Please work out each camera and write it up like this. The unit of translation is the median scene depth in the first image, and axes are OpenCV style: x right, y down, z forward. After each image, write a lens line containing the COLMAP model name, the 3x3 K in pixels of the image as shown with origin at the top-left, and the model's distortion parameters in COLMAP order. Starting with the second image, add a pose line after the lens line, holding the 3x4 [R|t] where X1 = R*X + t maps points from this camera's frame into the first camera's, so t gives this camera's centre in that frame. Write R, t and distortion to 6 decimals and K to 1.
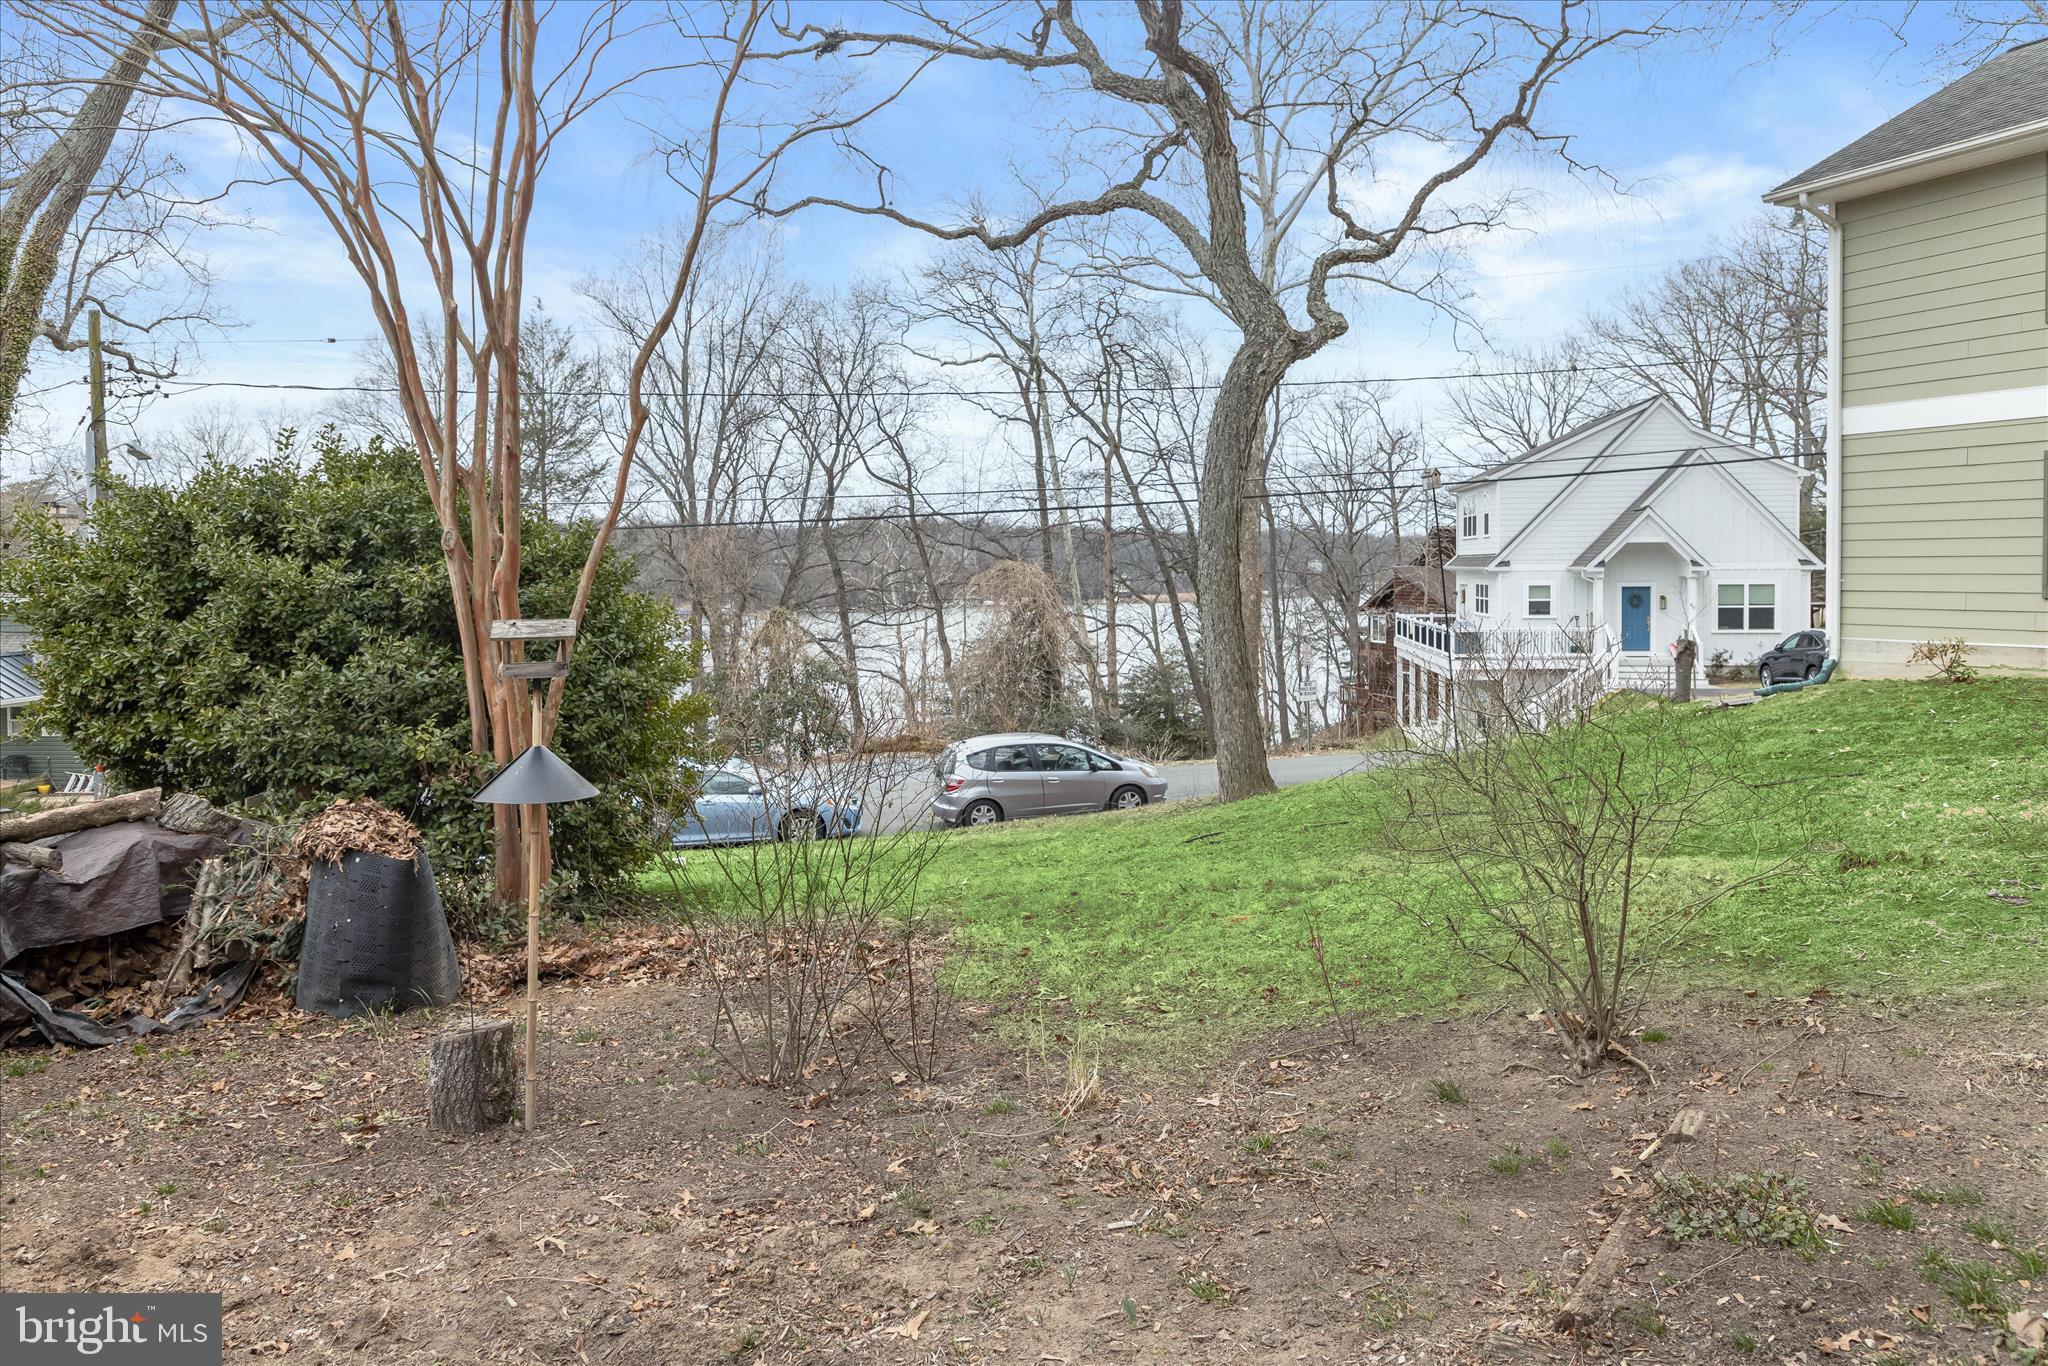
lens RADIAL K [[1473.6, 0, 1036.2], [0, 1473.6, 620.2], [0, 0, 1]] dist [-0.018458, 0.000645]
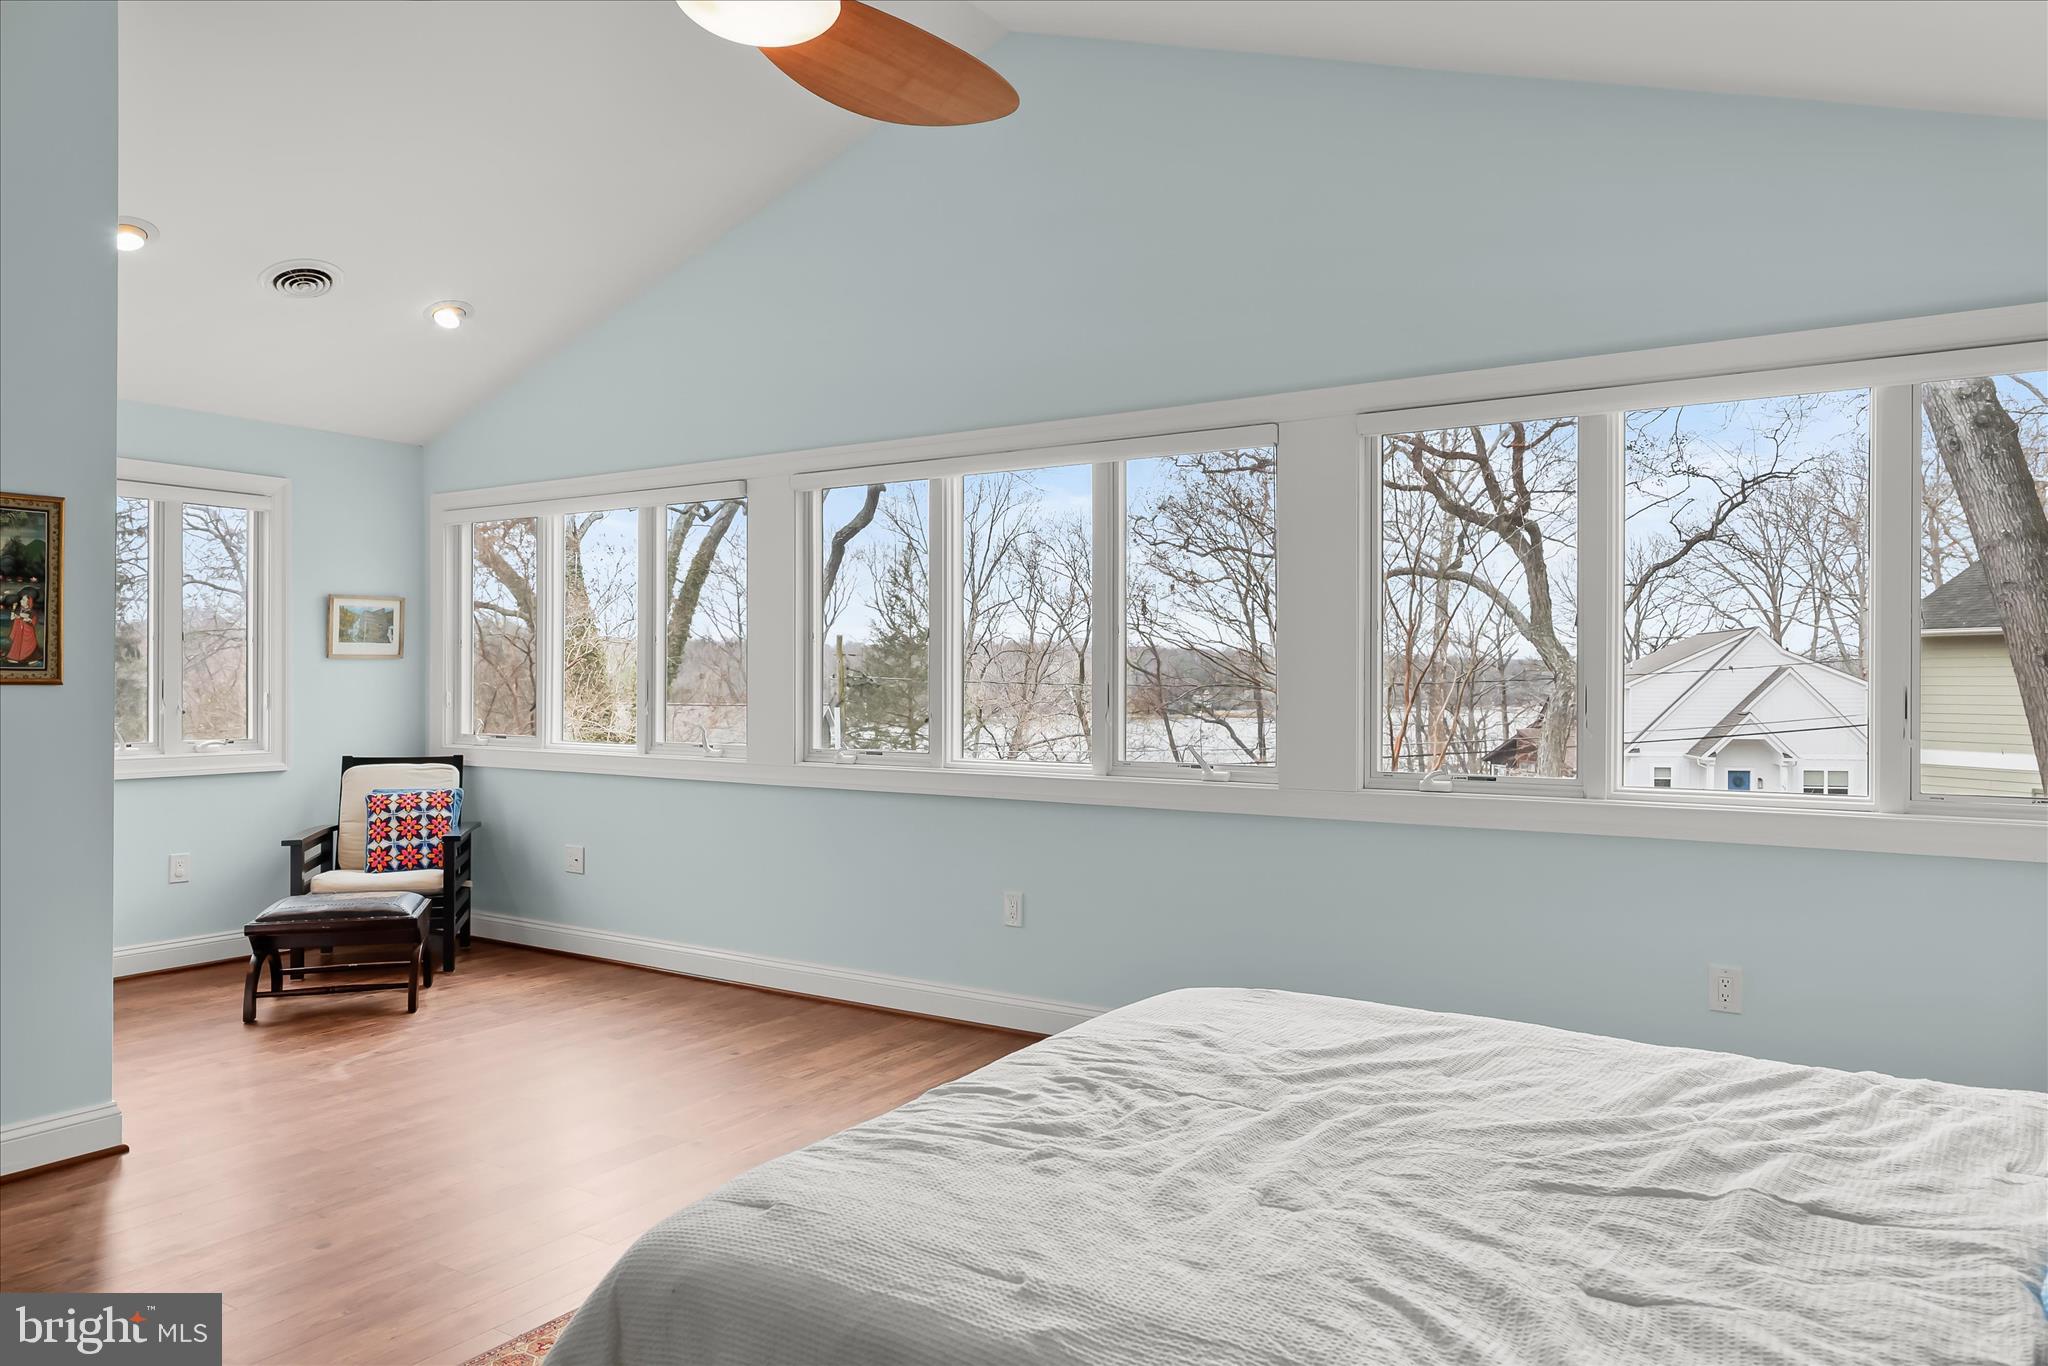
lens RADIAL K [[1359.1, 0, 1024.0], [0, 1359.1, 683.0], [0, 0, 1]] dist [0.001871, 0.000624]
pose [[0.998000, 0.014495, -0.061536, -0.151505], [-0.016317, 0.999440, -0.029209, -0.051568], [0.061078, 0.030154, 0.997677, -0.251501]]
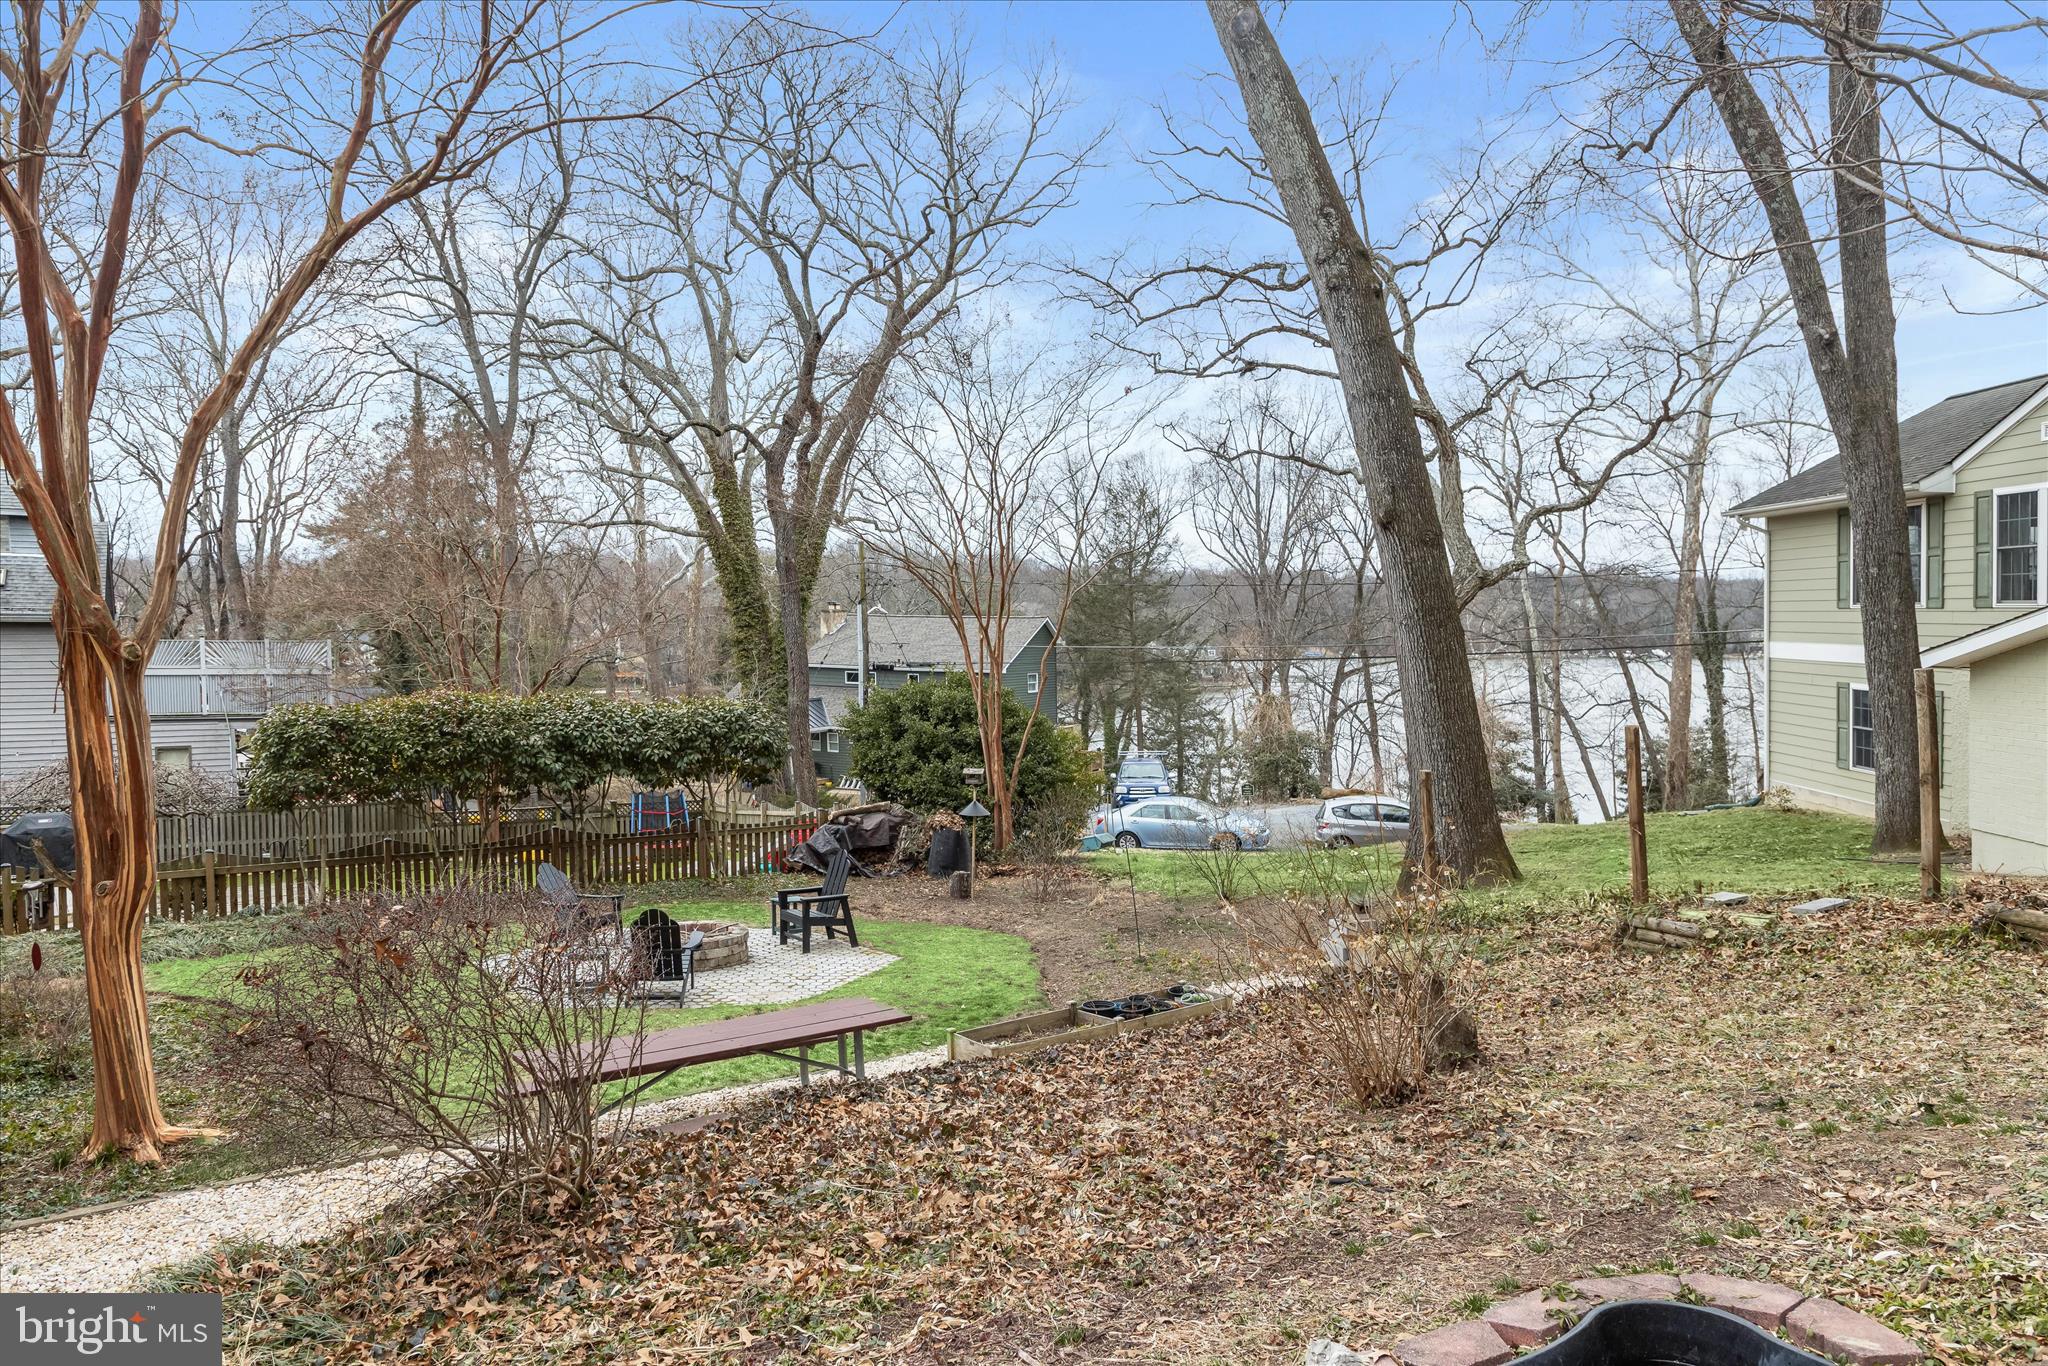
lens RADIAL K [[1363.3, 0, 1010.8], [0, 1363.3, 706.3], [0, 0, 1]] dist [-0.000864, 0.001055]
pose [[0.905674, 0.042417, -0.421848, 0.136112], [-0.030277, 0.998913, 0.035439, -0.031871], [0.422893, -0.019324, 0.905974, -0.243035]]
